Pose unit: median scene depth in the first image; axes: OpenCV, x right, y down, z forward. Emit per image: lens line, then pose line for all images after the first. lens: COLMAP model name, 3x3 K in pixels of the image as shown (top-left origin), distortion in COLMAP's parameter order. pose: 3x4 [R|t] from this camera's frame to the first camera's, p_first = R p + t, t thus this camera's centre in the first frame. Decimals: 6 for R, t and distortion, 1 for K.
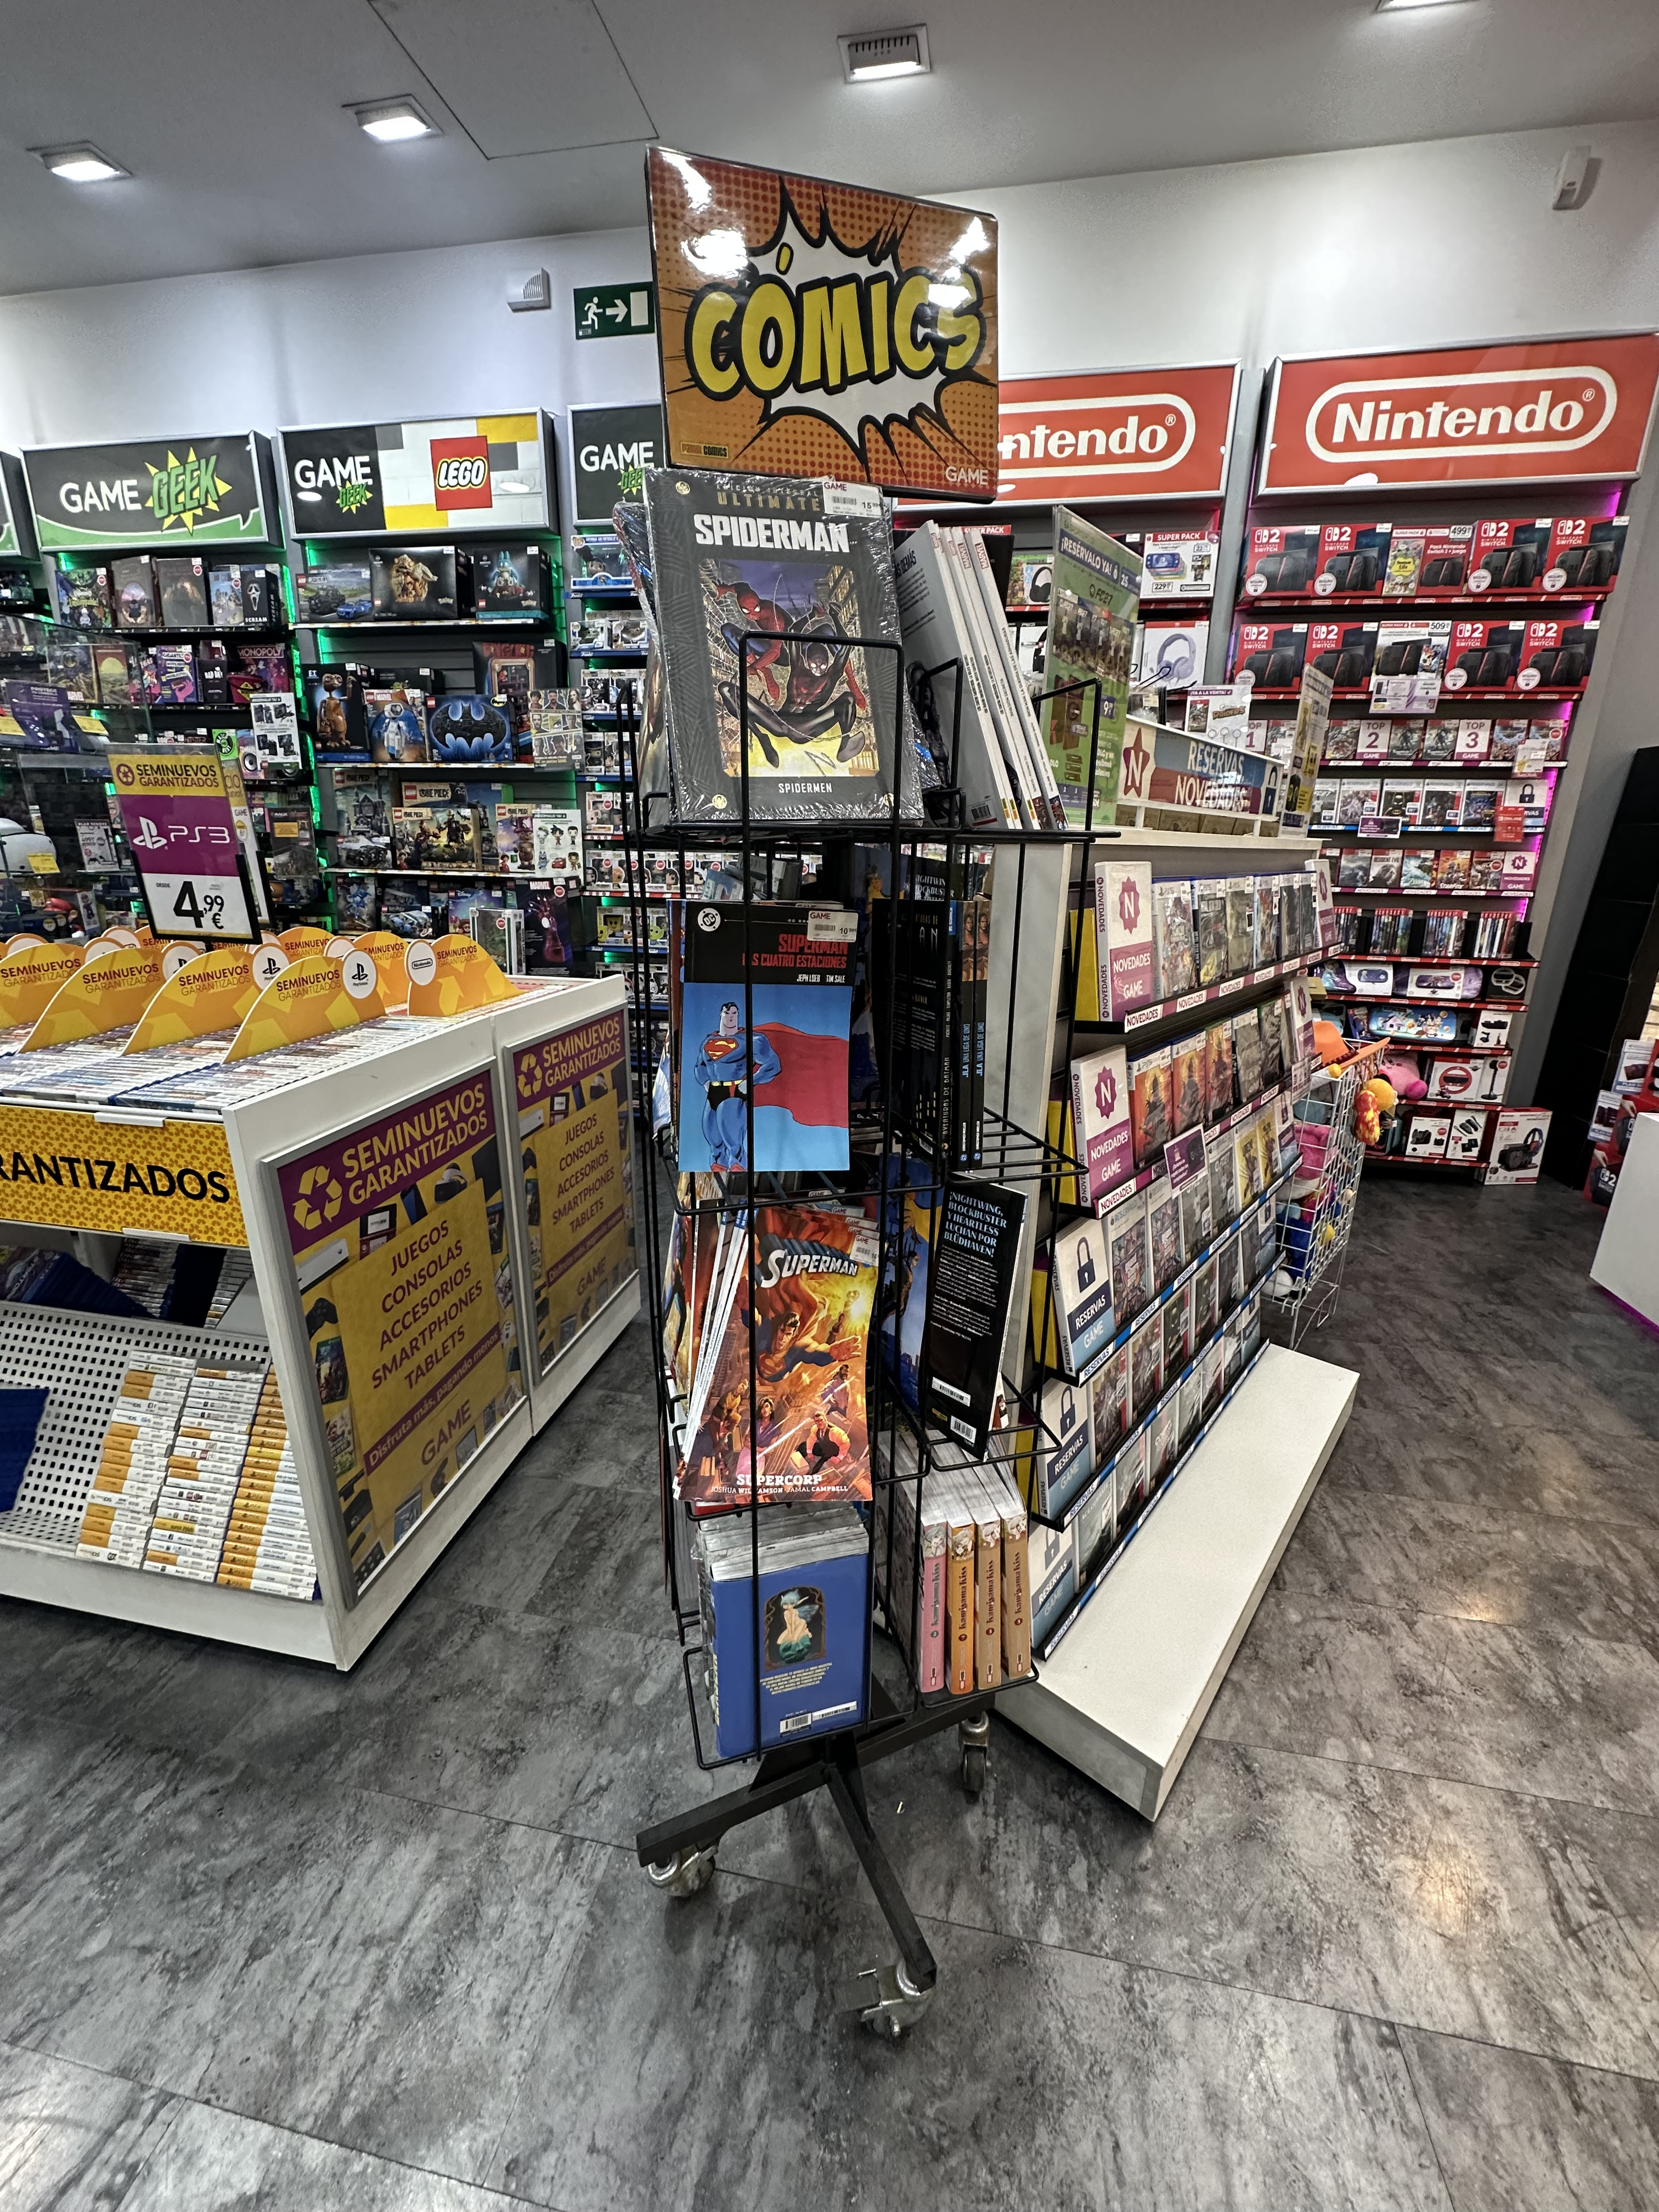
lens RADIAL K [[881.1, 0, 831.4], [0, 881.1, 1105.5], [0, 0, 1]] dist [-0.002048, -0.000267]
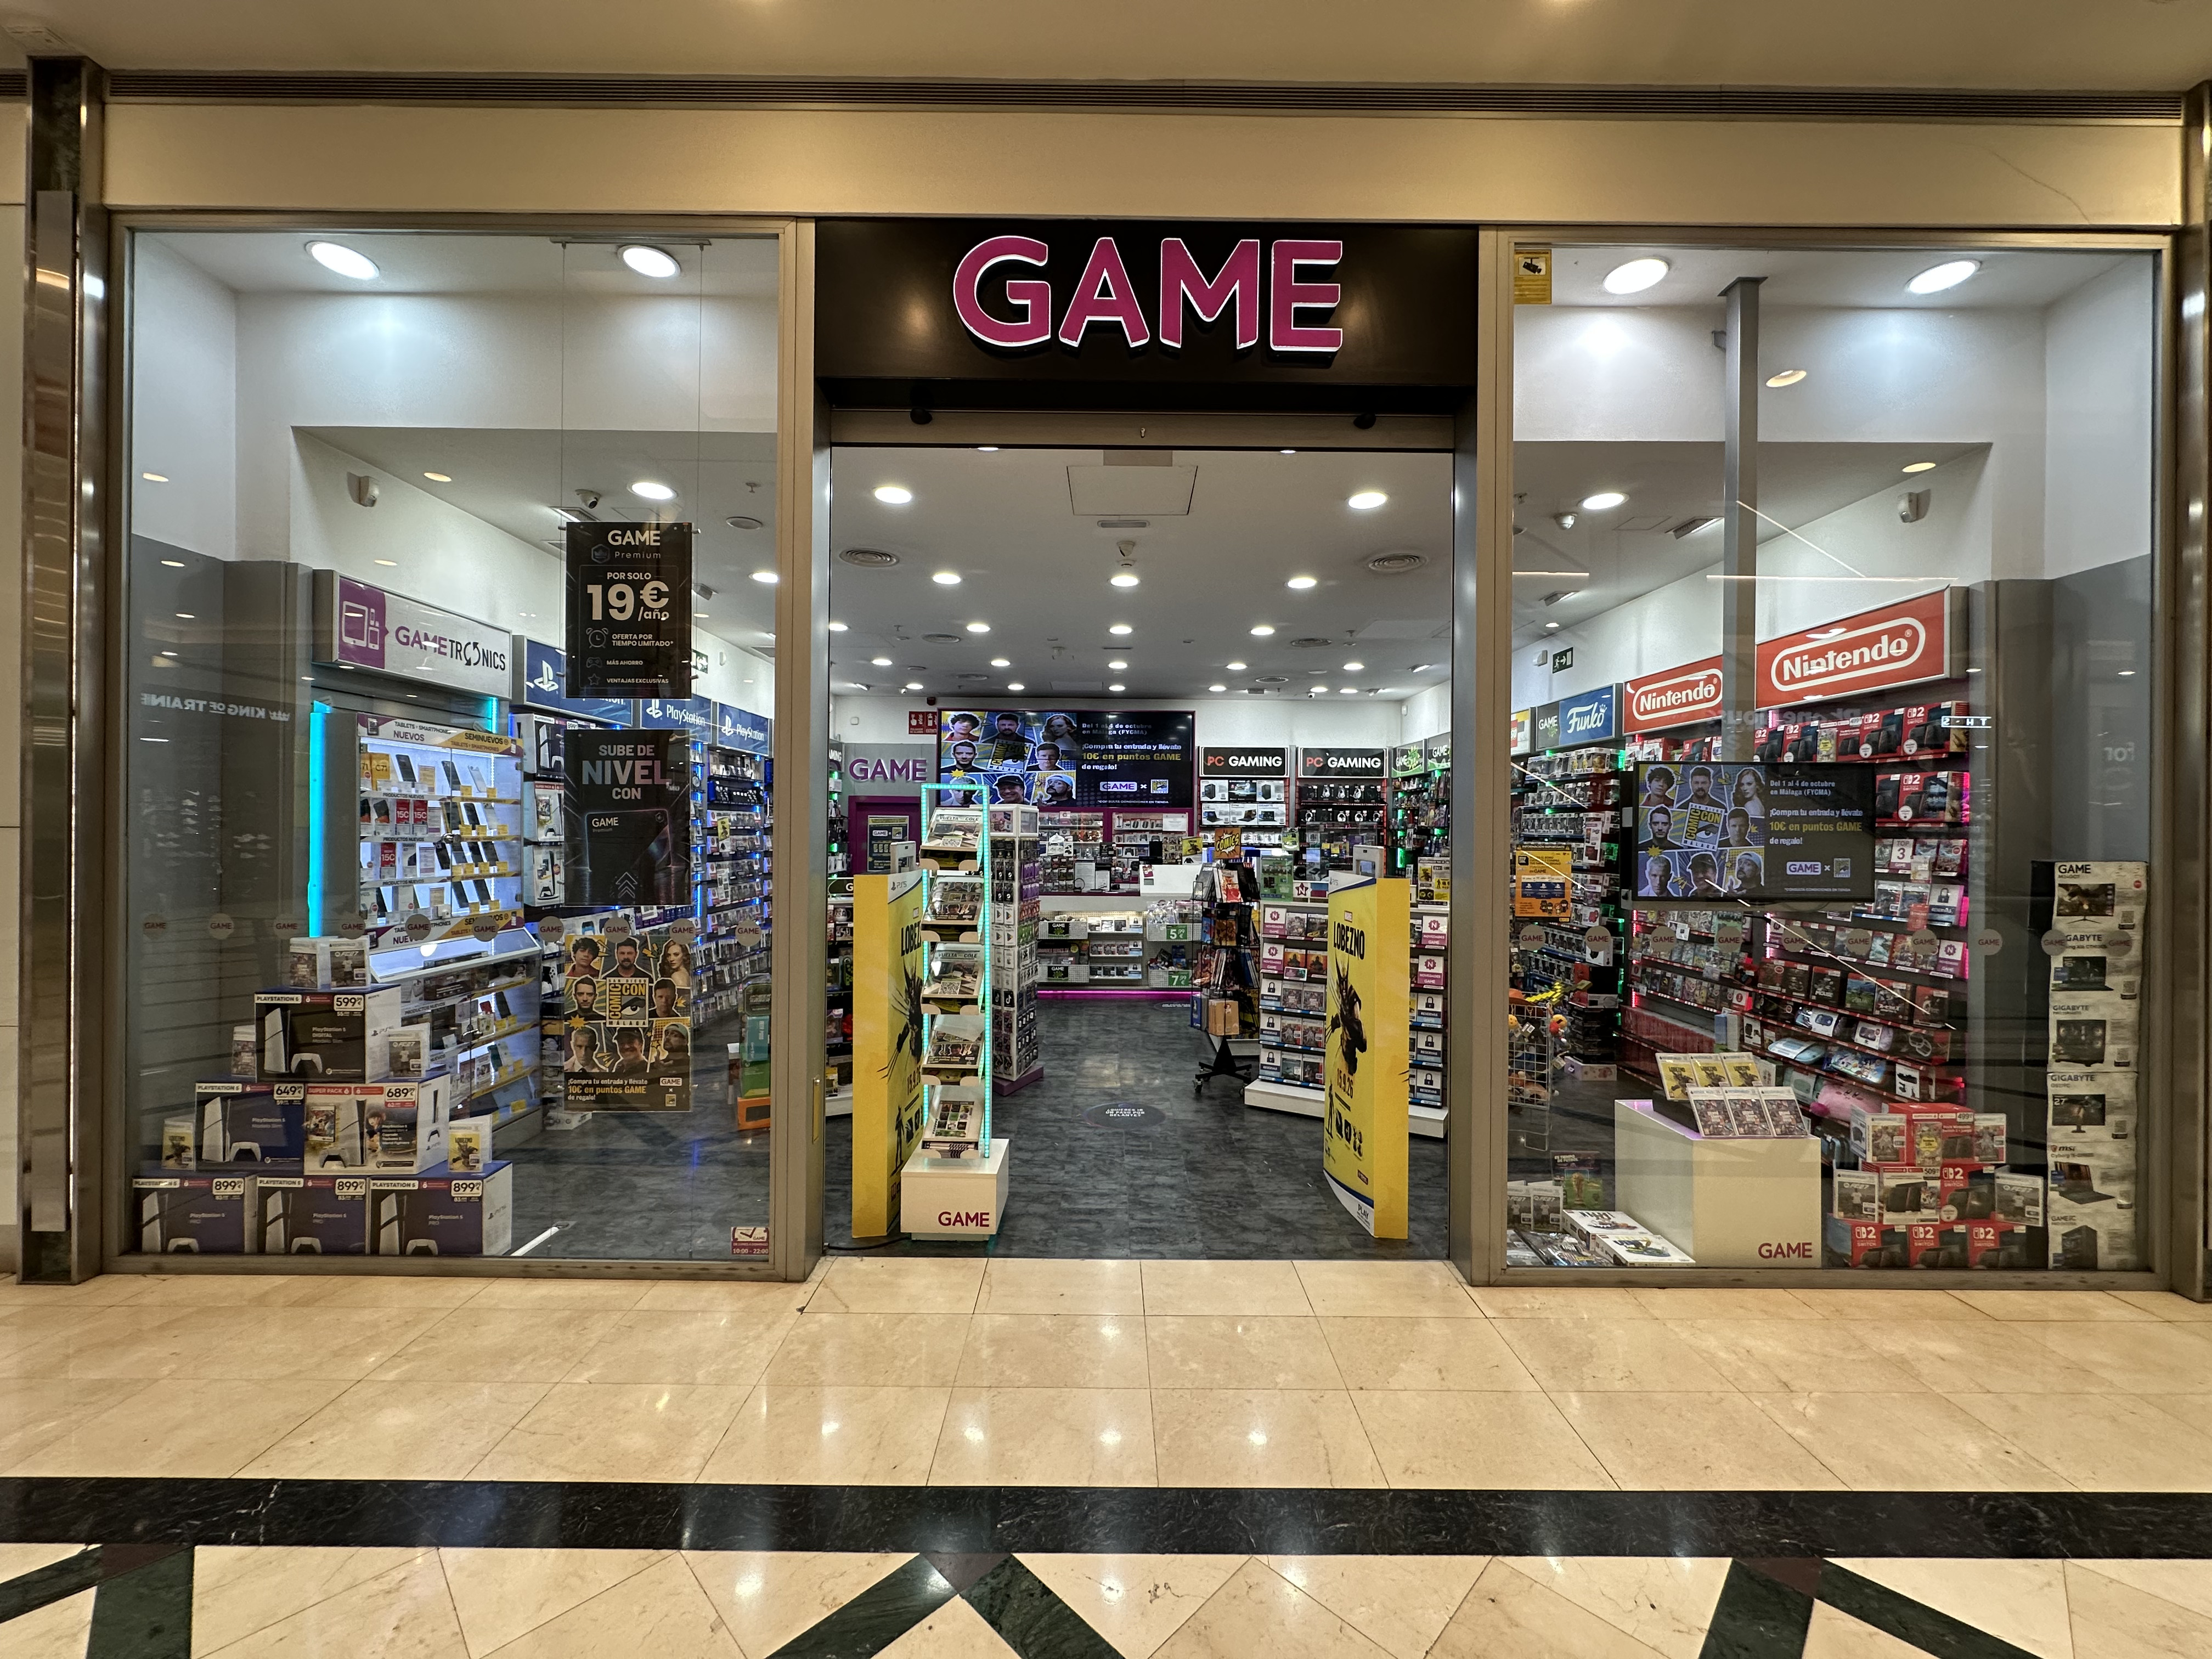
lens RADIAL K [[876.9, 0, 1106.1], [0, 876.9, 828.3], [0, 0, 1]] dist [-0.001575, 0.000283]
pose [[0.183433, -0.017662, -0.982874, 1.714299], [-0.285334, 0.955837, -0.070428, -0.020897], [0.940711, 0.293366, 0.170292, -0.330696]]
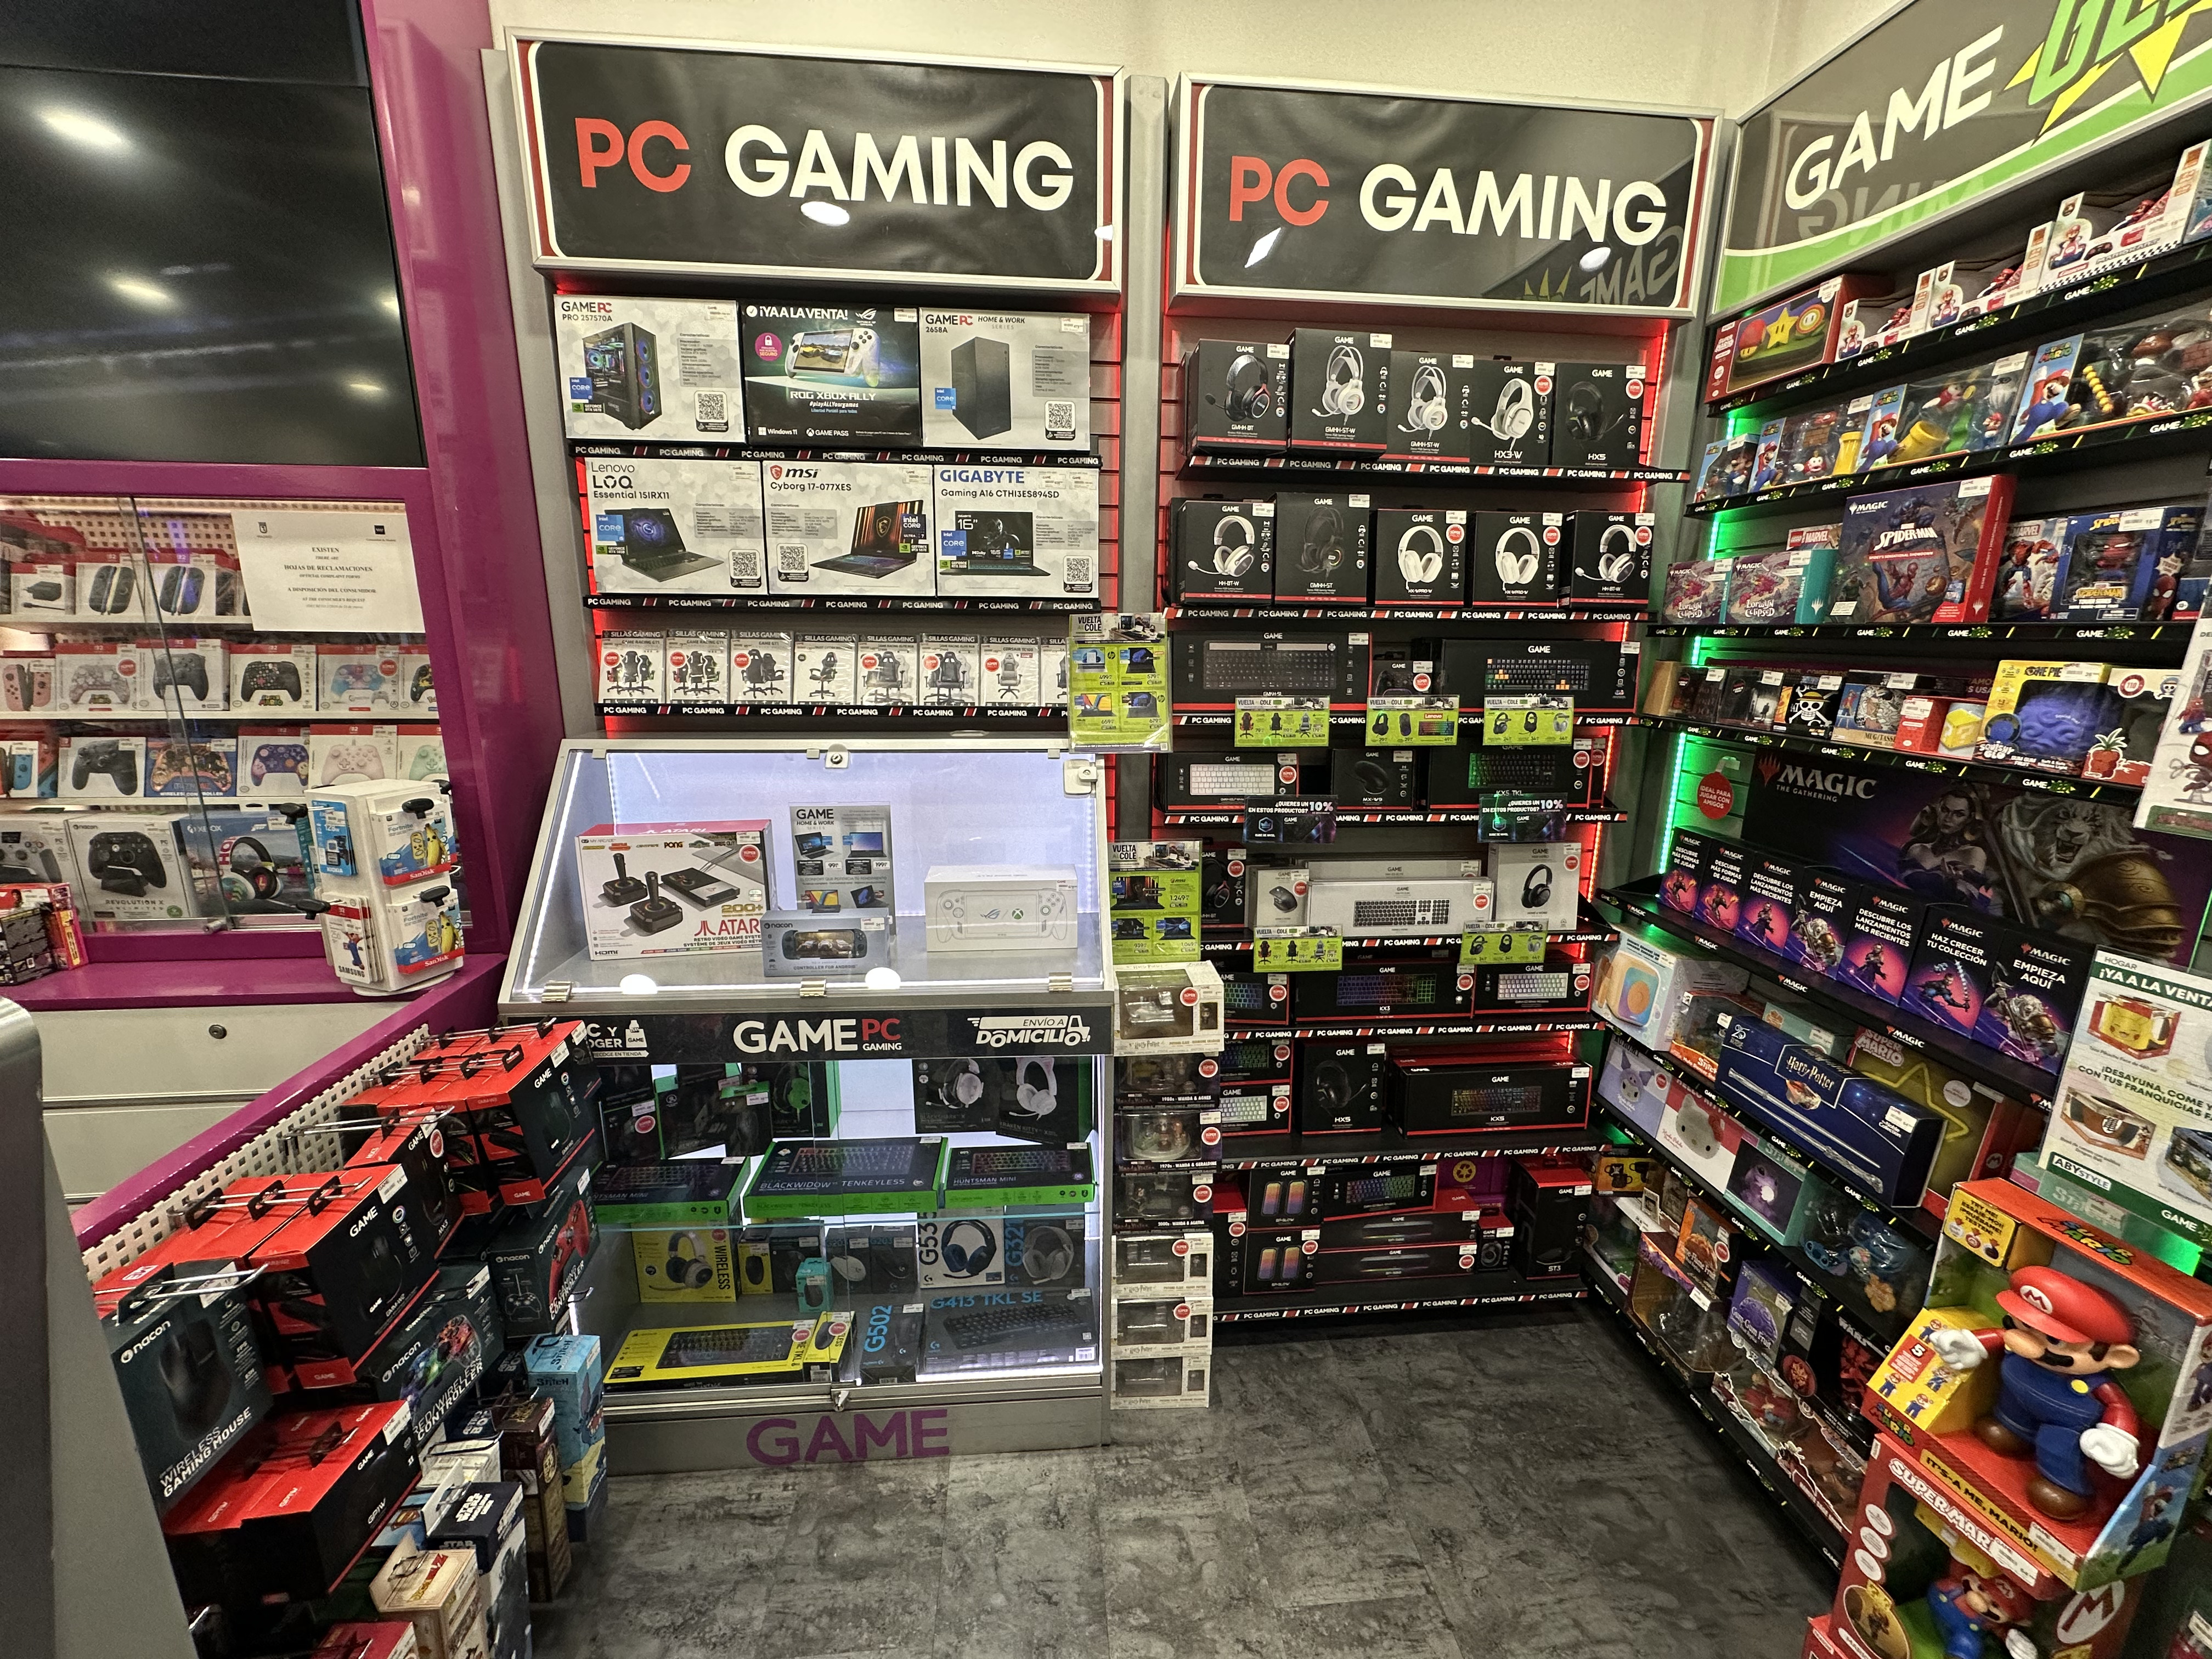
lens RADIAL K [[876.9, 0, 1106.1], [0, 876.9, 828.3], [0, 0, 1]] dist [-0.001575, 0.000283]
pose [[0.270222, 0.197516, -0.942320, -0.914694], [-0.278366, 0.952959, 0.119921, -0.395825], [0.921679, 0.229904, 0.312492, 0.756696]]
